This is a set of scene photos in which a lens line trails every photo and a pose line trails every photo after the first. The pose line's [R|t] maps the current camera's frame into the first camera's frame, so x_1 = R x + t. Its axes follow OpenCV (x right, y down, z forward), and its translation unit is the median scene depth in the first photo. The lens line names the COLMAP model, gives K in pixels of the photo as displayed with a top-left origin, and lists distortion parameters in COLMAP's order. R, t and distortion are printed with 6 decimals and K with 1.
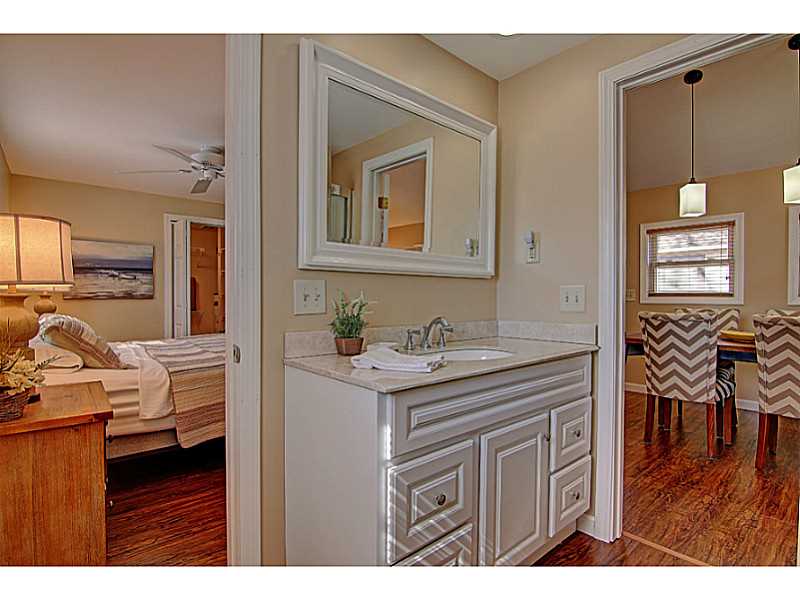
lens RADIAL K [[406.1, 0, 400.0], [0, 406.1, 300.0], [0, 0, 1]] dist [-0.008066, -0.010293]
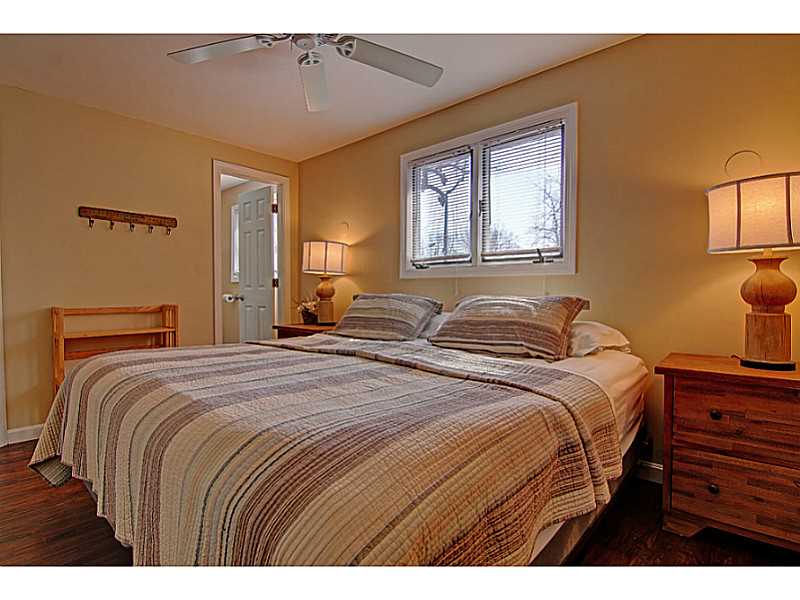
lens RADIAL K [[479.4, 0, 400.0], [0, 479.4, 300.0], [0, 0, 1]] dist [-0.001208, 0.000346]
pose [[-0.998941, -0.009812, -0.044959, -0.895209], [-0.011086, 0.999542, 0.028163, 0.005235], [0.044662, 0.028631, -0.998592, 1.845123]]
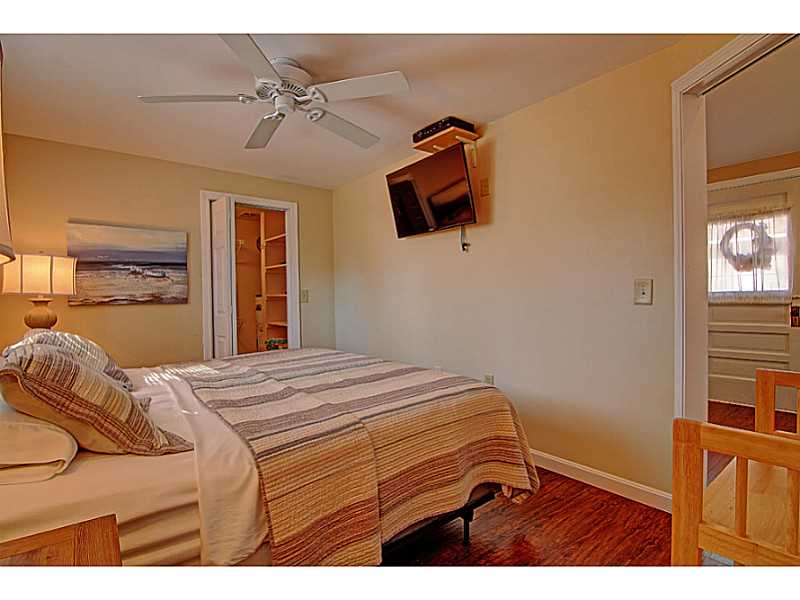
lens RADIAL K [[406.1, 0, 400.0], [0, 406.1, 300.0], [0, 0, 1]] dist [-0.008066, -0.010293]
pose [[0.999174, -0.017840, -0.036507, -0.205098], [0.017832, 0.999841, -0.000552, -0.001303], [0.036511, -0.000099, 0.999333, 0.284746]]
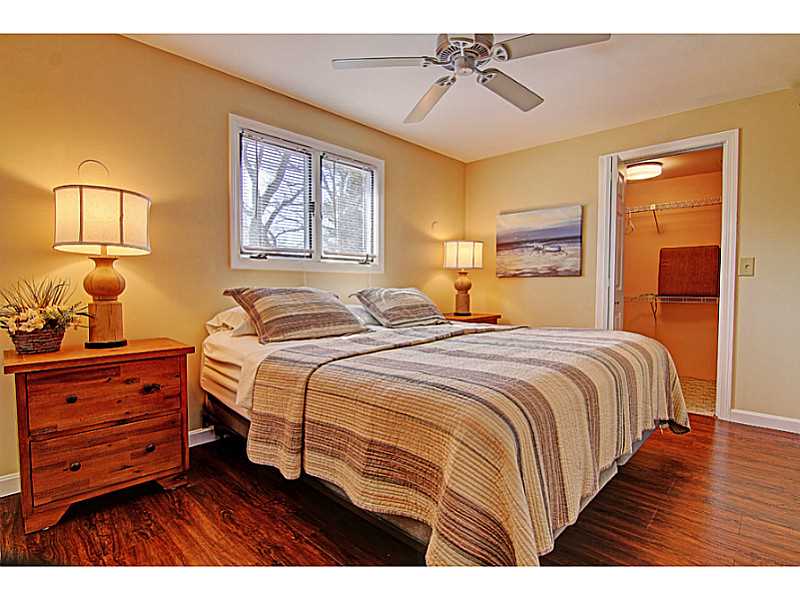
lens RADIAL K [[406.1, 0, 400.0], [0, 406.1, 300.0], [0, 0, 1]] dist [-0.008066, -0.010293]
pose [[0.104244, 0.027627, -0.994168, 0.114450], [-0.011401, 0.999582, 0.026582, 0.028511], [0.994486, 0.008564, 0.104516, 0.638049]]
